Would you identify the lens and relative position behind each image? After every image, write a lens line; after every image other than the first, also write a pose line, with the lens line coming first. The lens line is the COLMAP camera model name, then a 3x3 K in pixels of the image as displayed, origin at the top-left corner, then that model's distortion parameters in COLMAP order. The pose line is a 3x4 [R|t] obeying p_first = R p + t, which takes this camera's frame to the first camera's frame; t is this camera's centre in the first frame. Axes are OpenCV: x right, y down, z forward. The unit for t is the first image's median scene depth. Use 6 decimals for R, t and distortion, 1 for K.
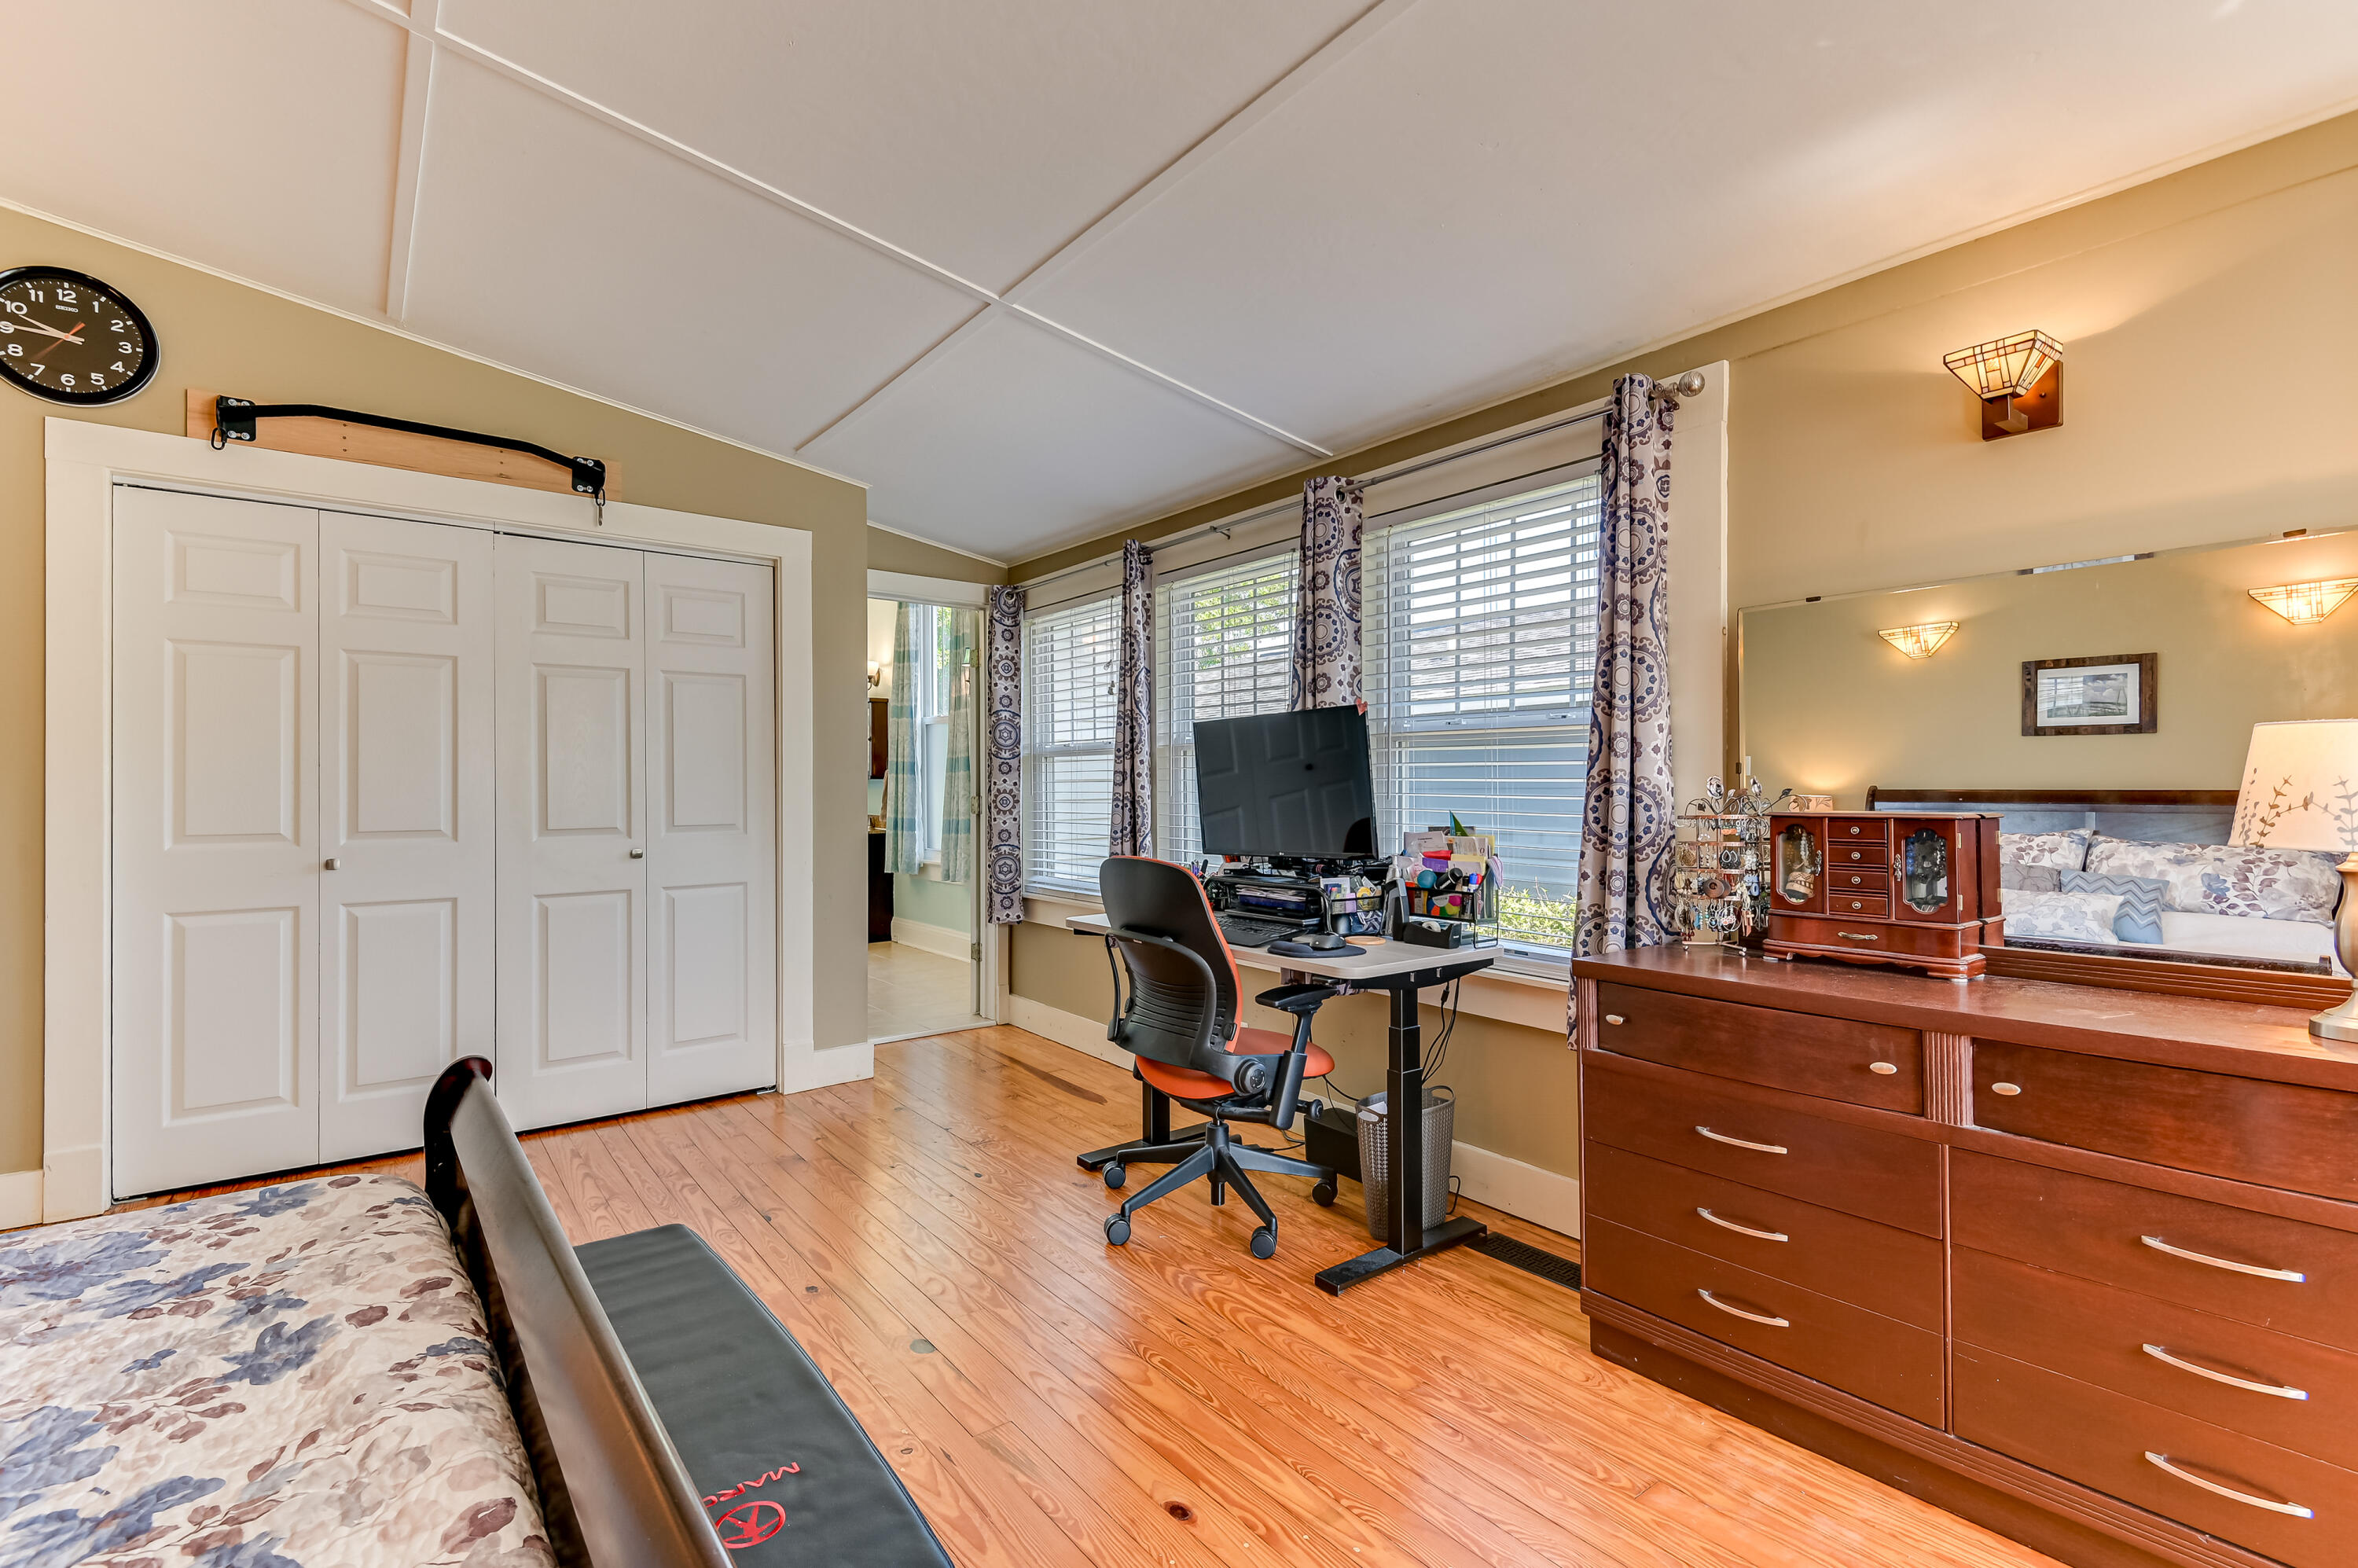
lens RADIAL K [[1070.5, 0, 1179.1], [0, 1070.5, 788.2], [0, 0, 1]] dist [0.040798, -0.017832]
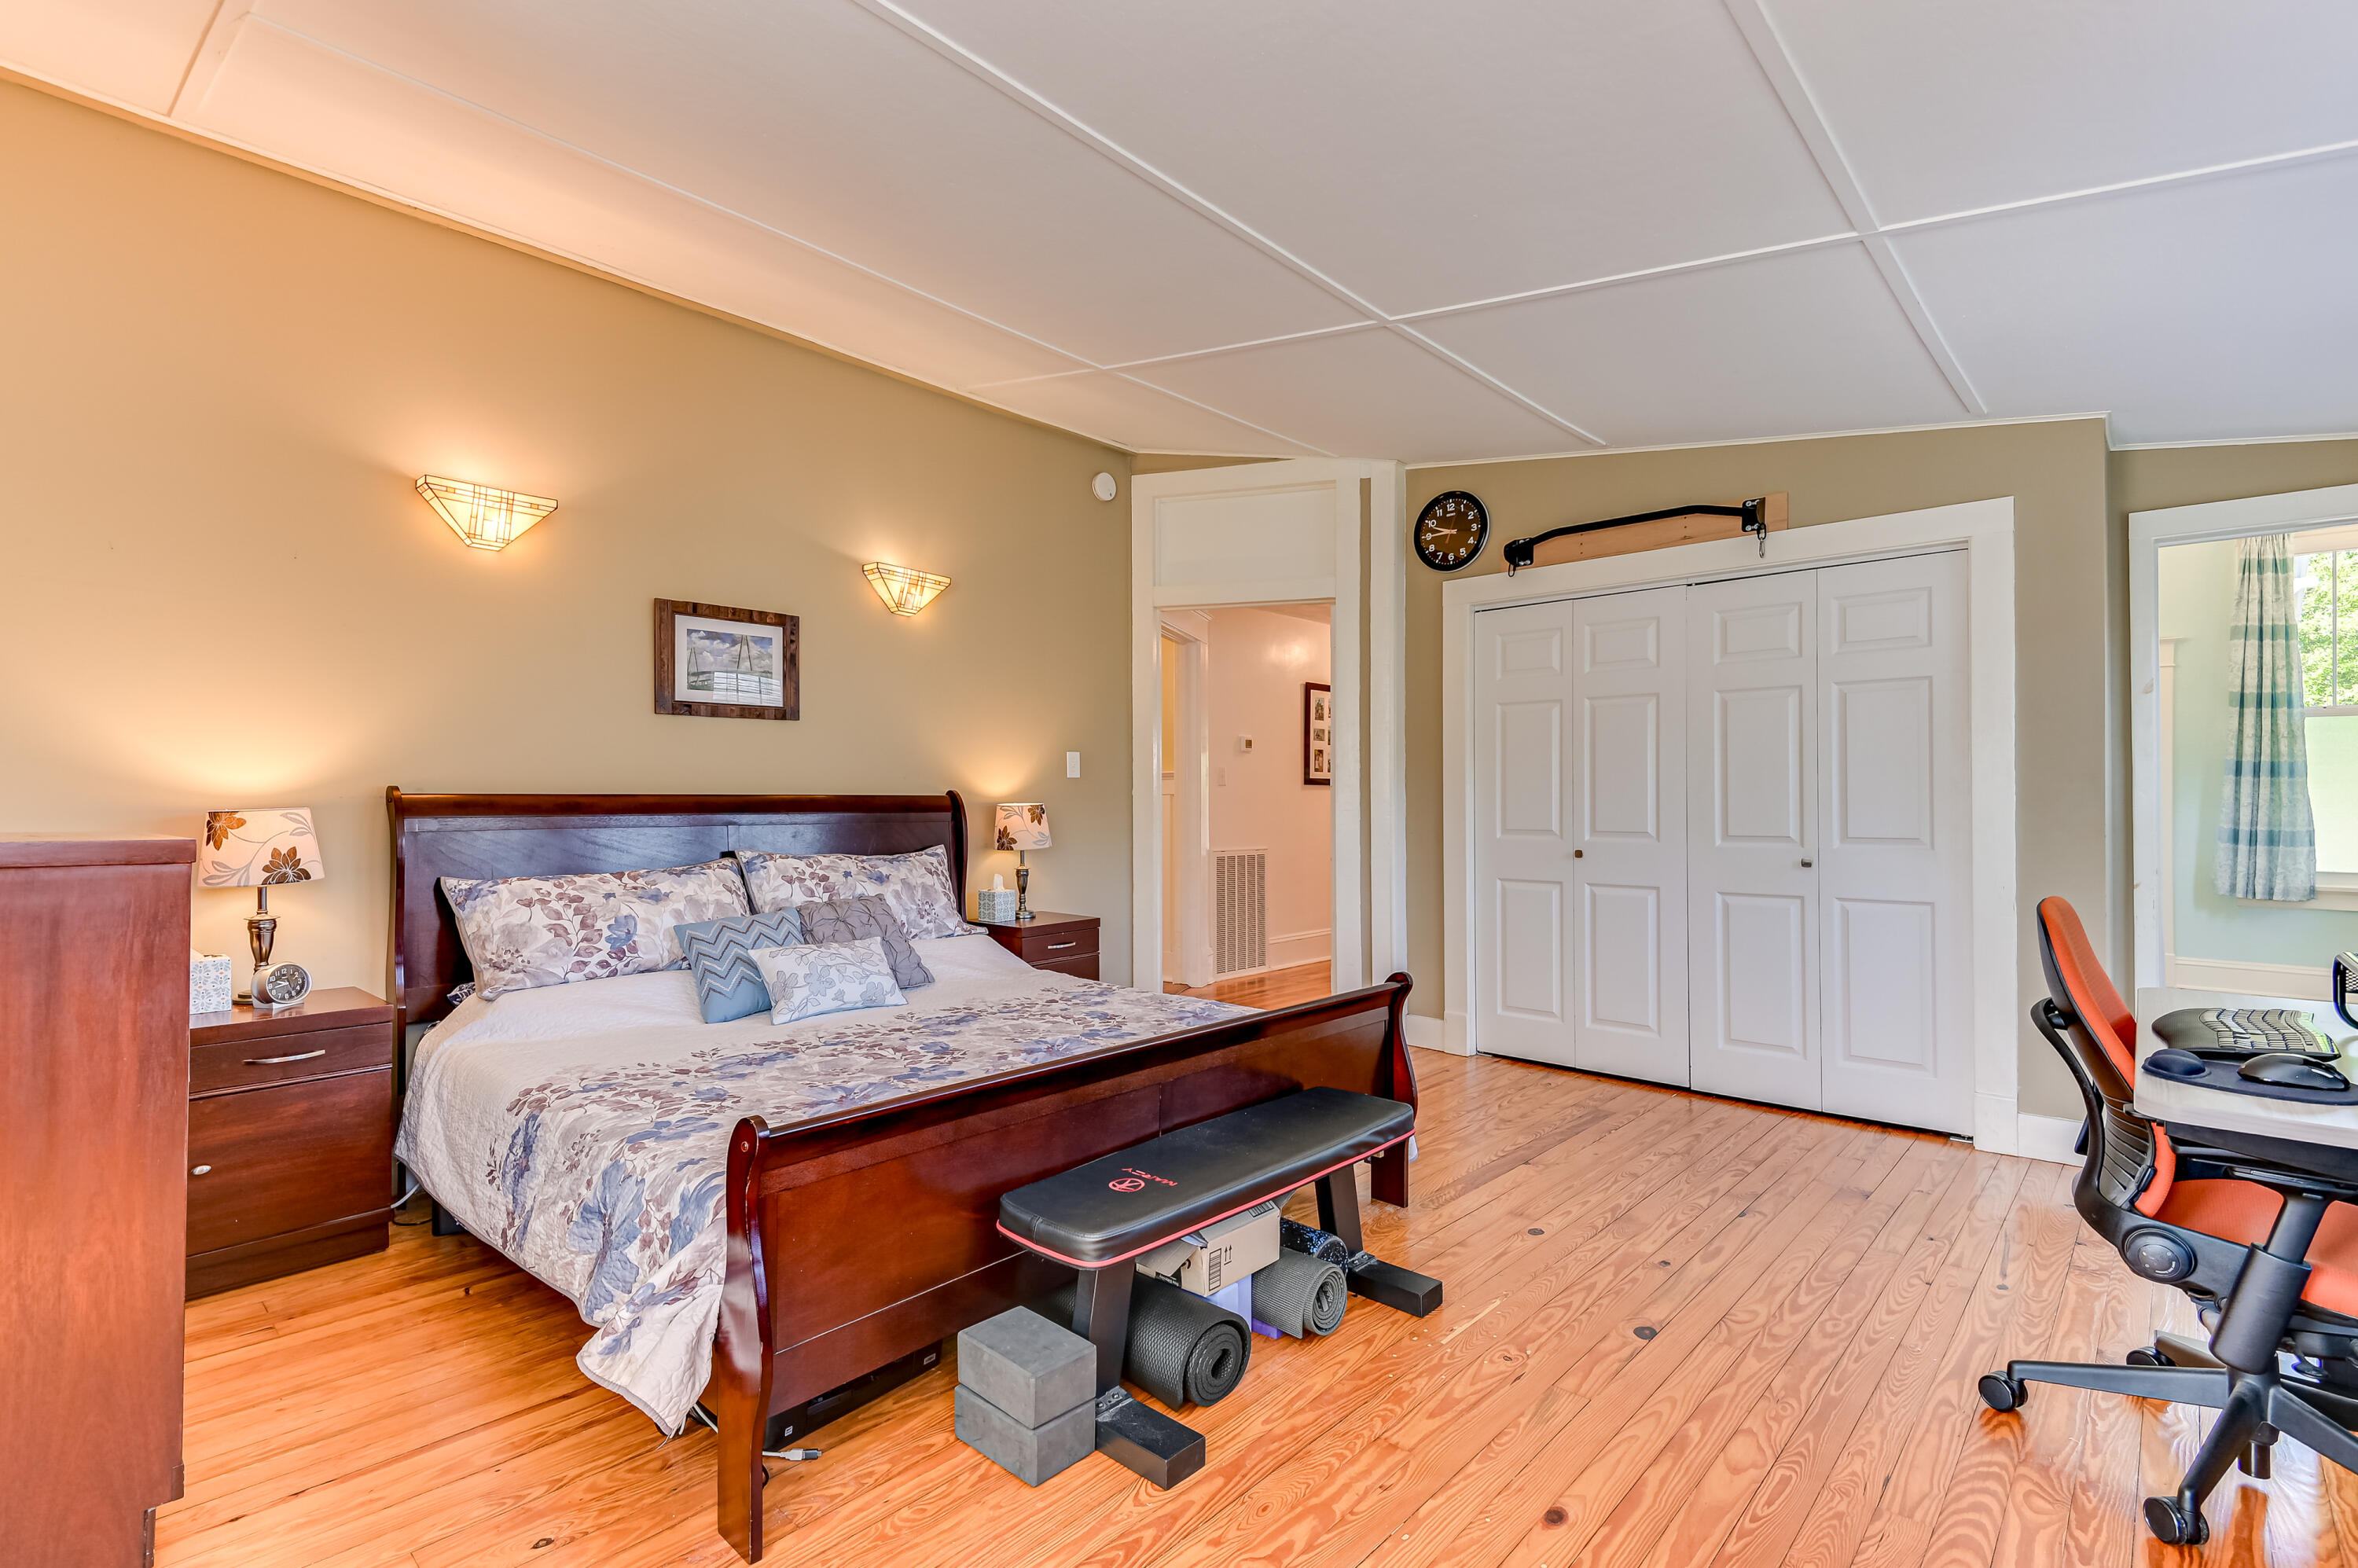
lens RADIAL K [[1086.9, 0, 1170.5], [0, 1086.9, 797.7], [0, 0, 1]] dist [0.044698, -0.022307]
pose [[0.173067, 0.000621, -0.984910, 0.471766], [-0.001840, 0.999998, 0.000307, -0.000539], [0.984908, 0.001759, 0.173068, 0.233285]]
